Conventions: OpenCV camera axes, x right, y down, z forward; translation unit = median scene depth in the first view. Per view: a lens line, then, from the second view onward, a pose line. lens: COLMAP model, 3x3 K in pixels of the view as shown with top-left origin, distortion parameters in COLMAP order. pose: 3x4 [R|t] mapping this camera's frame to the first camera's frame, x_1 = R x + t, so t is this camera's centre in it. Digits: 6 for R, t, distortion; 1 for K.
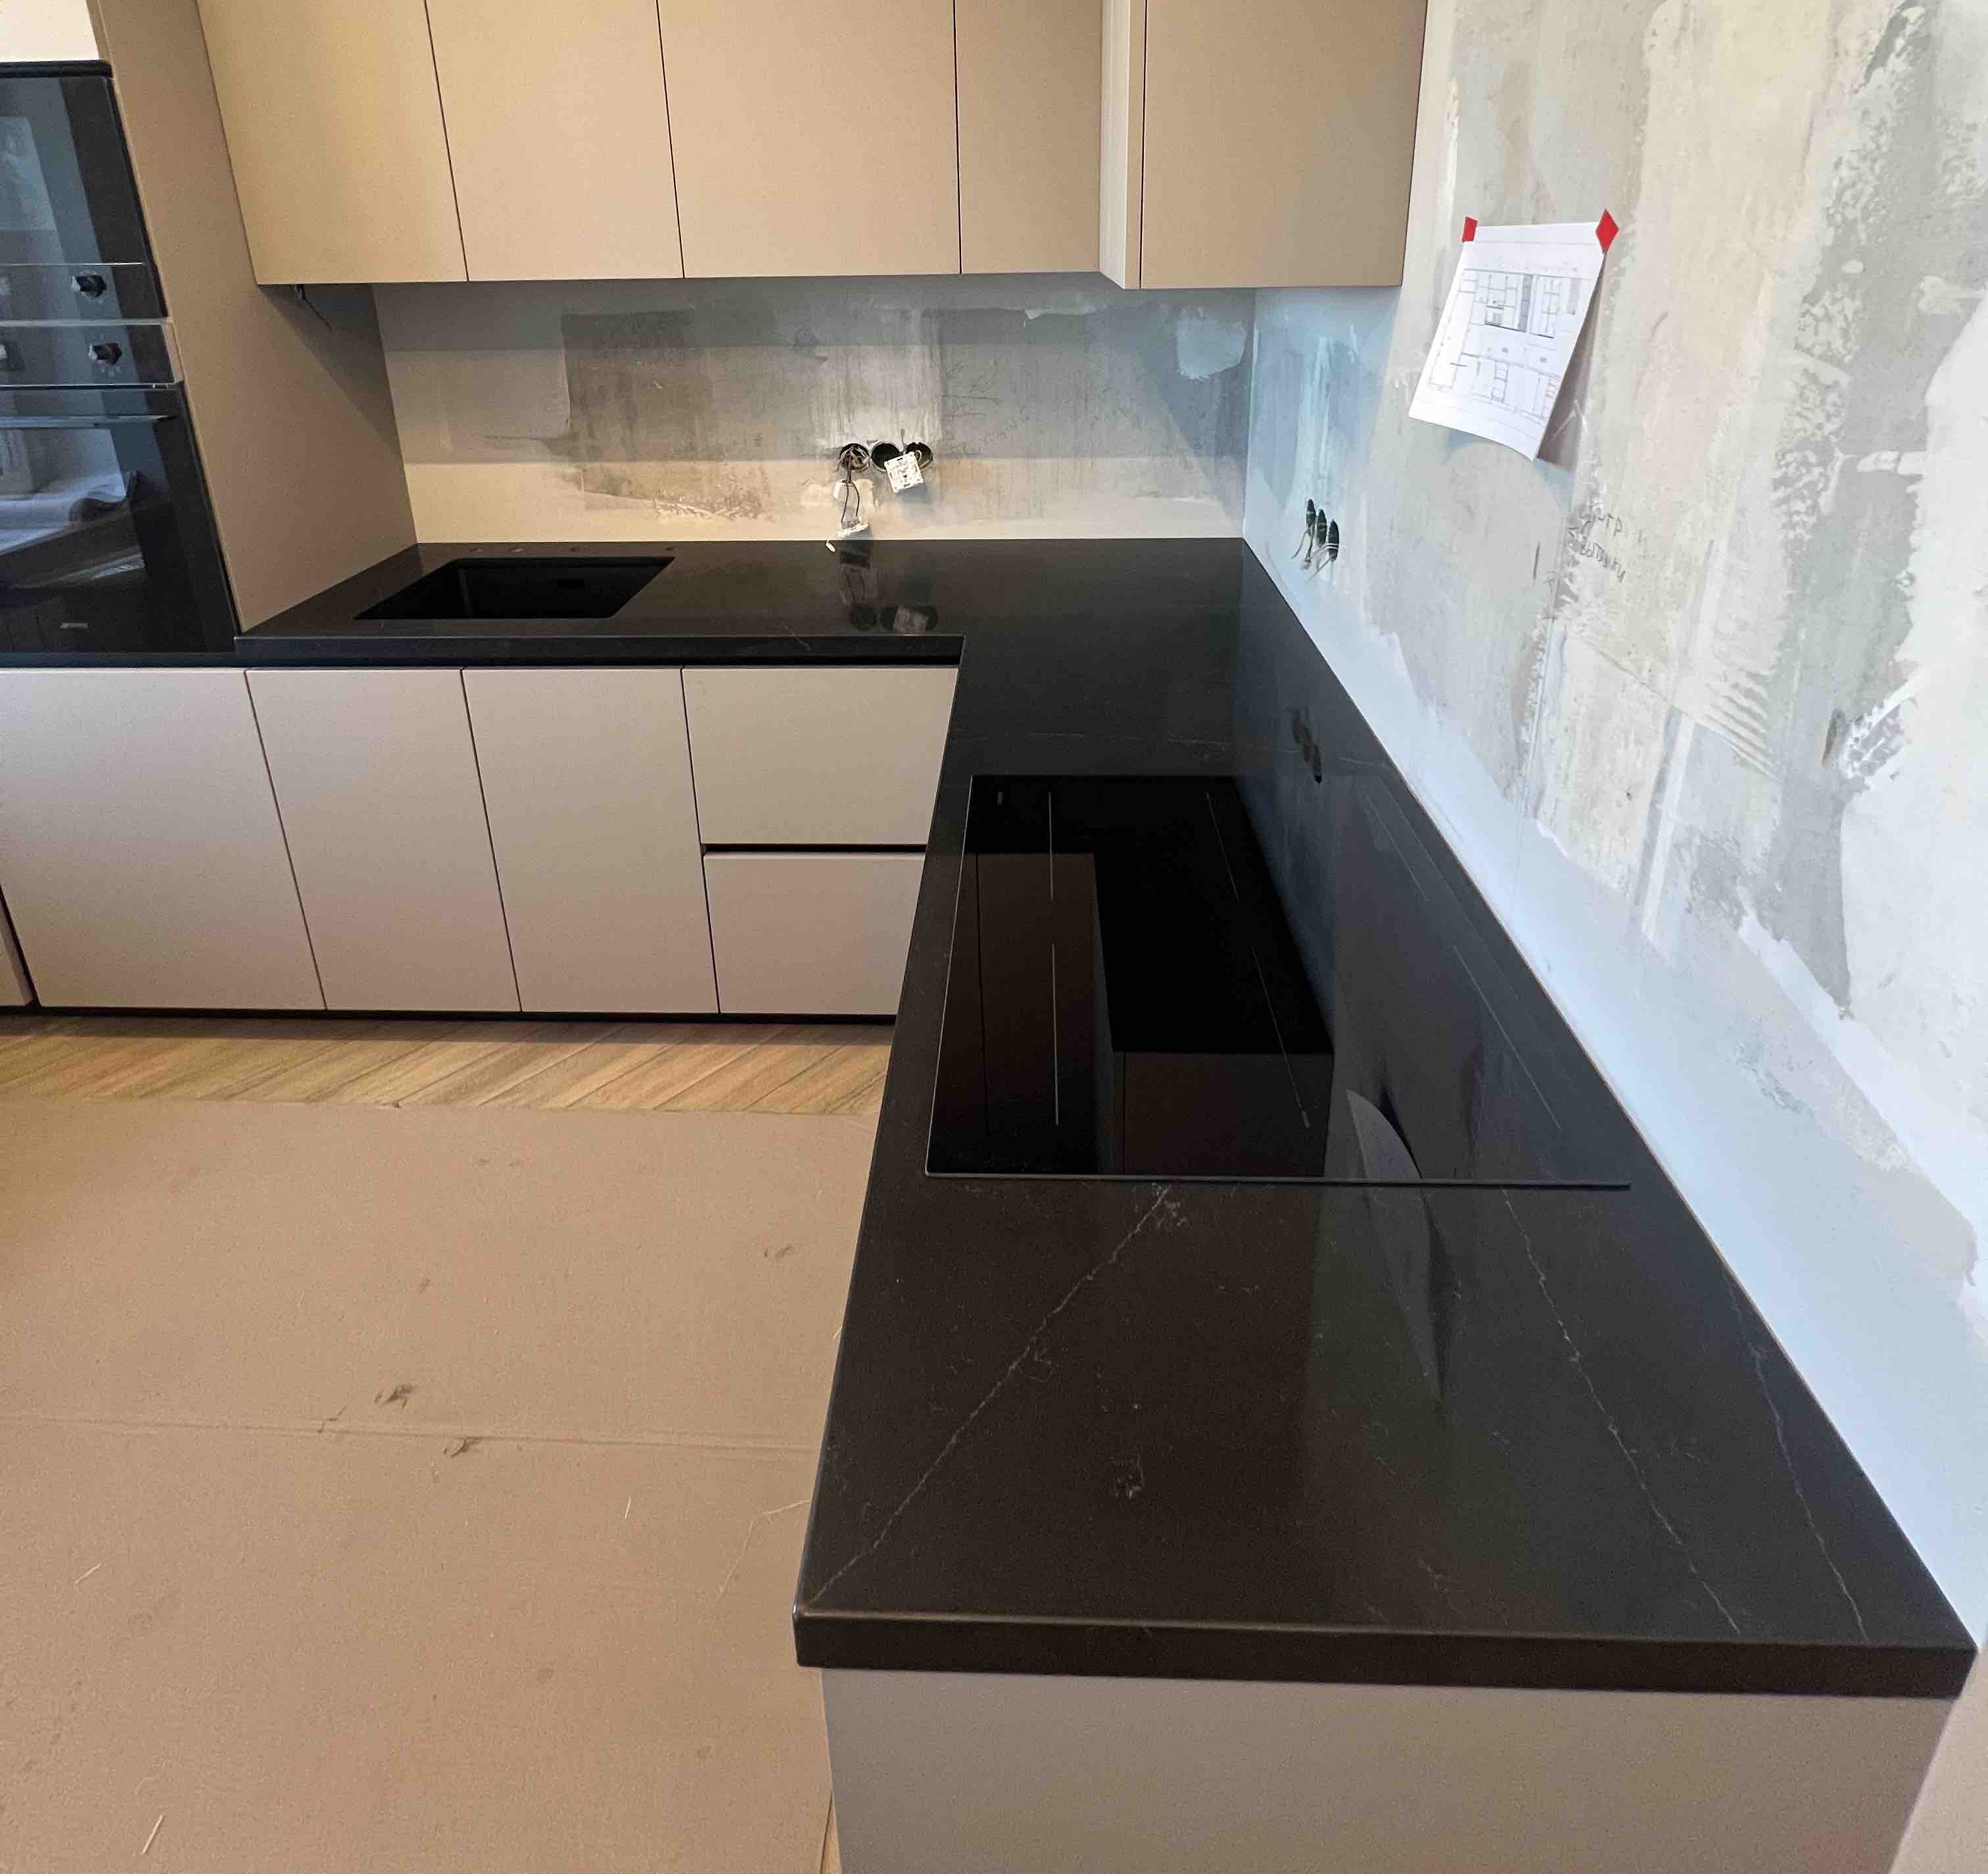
lens RADIAL K [[1067.9, 0, 1007.0], [0, 1067.9, 562.5], [0, 0, 1]] dist [-0.011536, 0.003546]
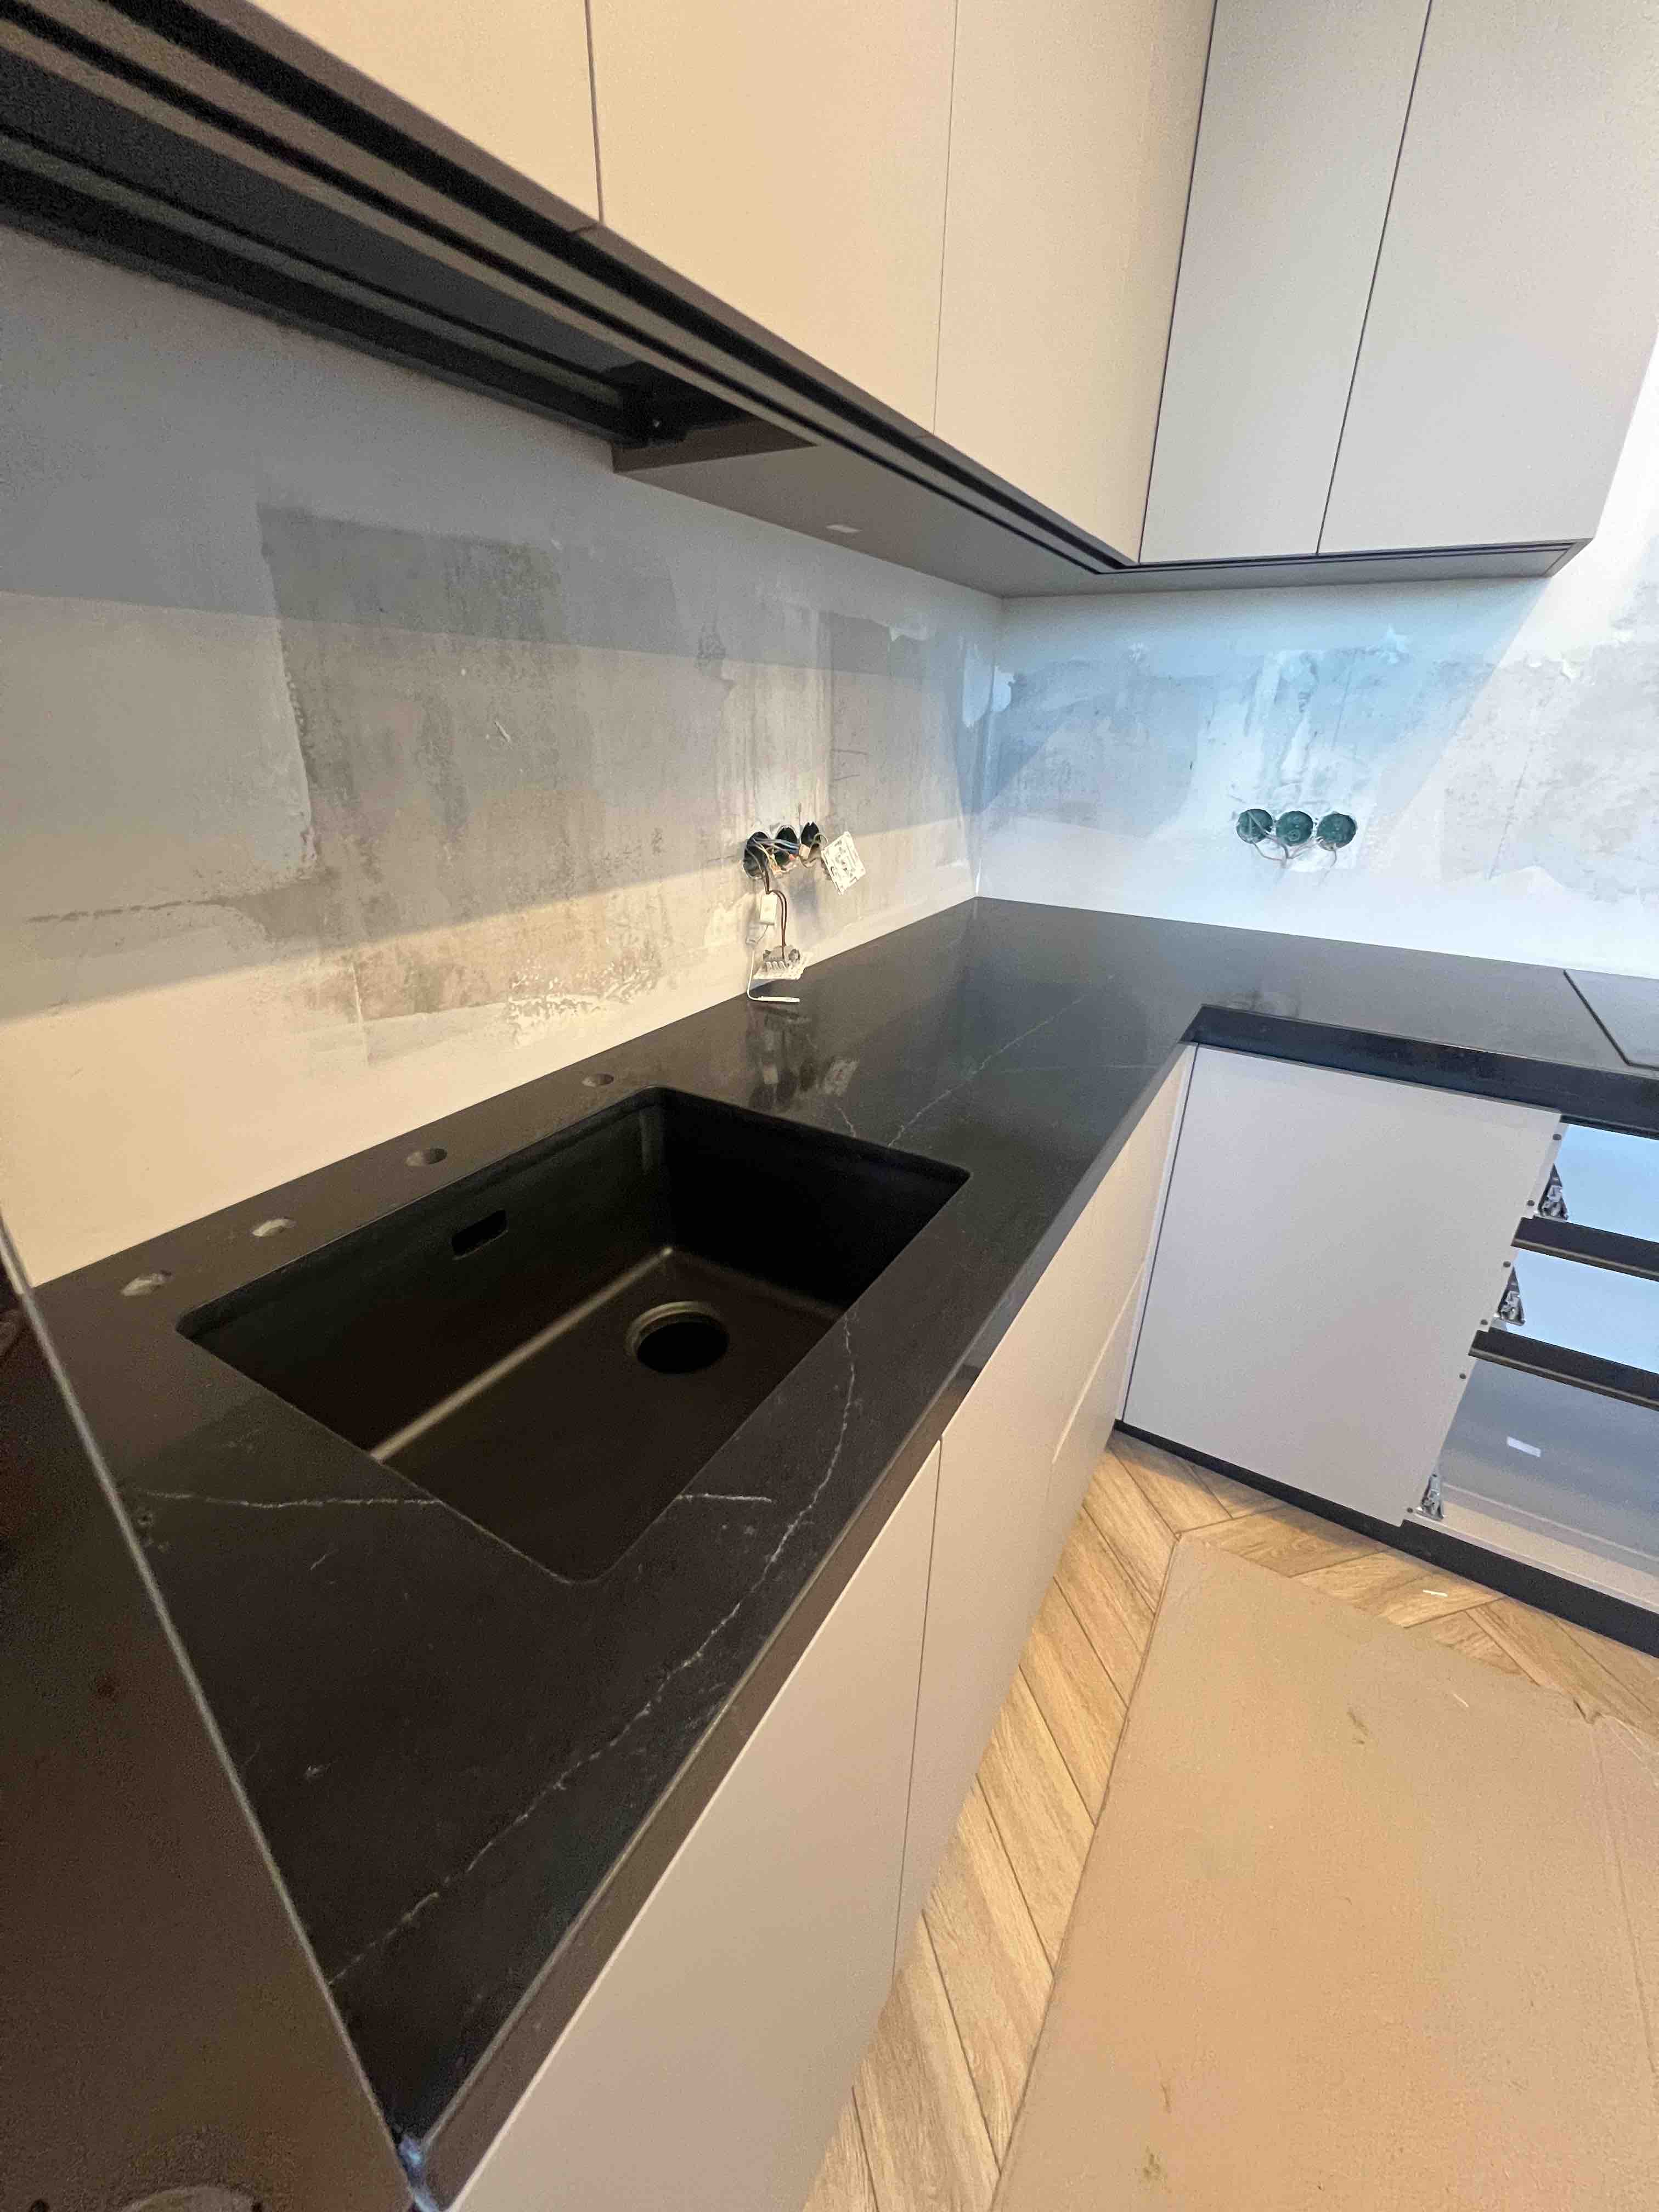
lens RADIAL K [[876.8, 0, 831.3], [0, 876.8, 1103.7], [0, 0, 1]] dist [-0.001299, 0.001983]
pose [[0.485805, -0.336147, 0.806845, -0.614041], [0.231128, 0.939639, 0.252308, -0.083529], [-0.842955, 0.063912, 0.534174, 0.715280]]
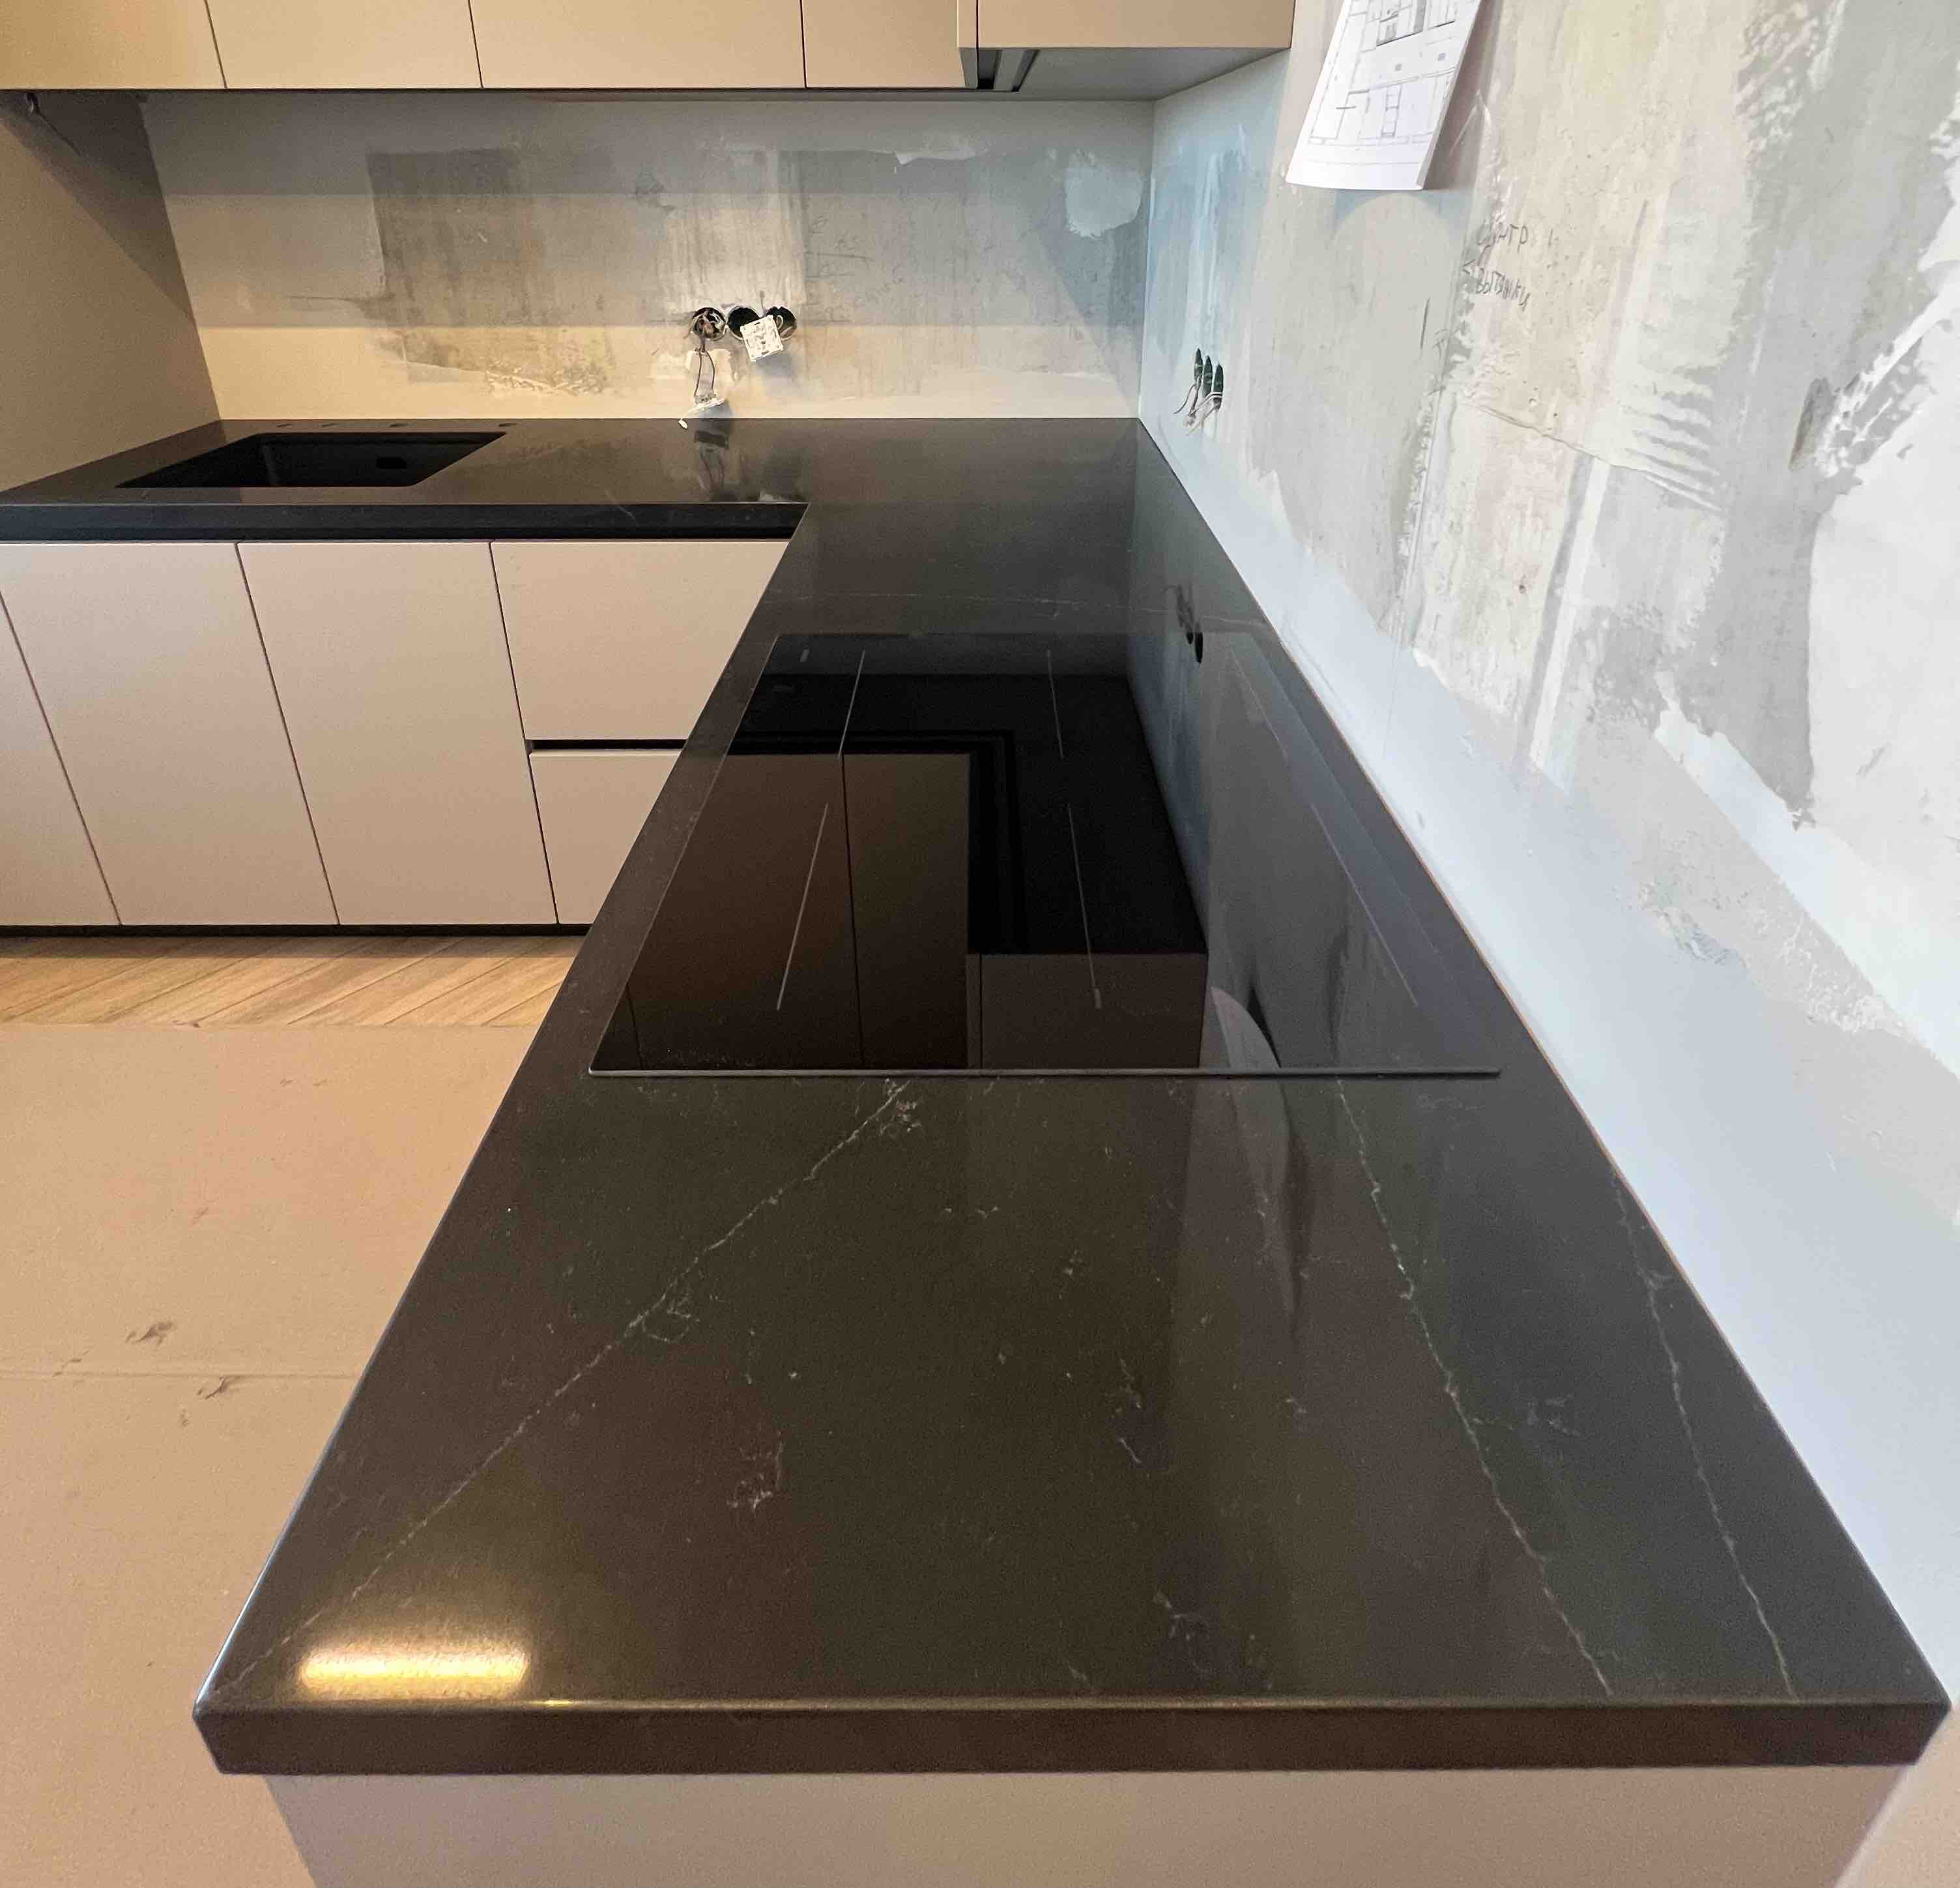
lens RADIAL K [[1061.1, 0, 986.6], [0, 1061.1, 593.1], [0, 0, 1]] dist [-0.013715, 0.005593]
pose [[0.999298, 0.000957, 0.037446, 0.059284], [-0.003937, 0.996820, 0.079585, 0.057457], [-0.037251, -0.079677, 0.996124, 0.088341]]
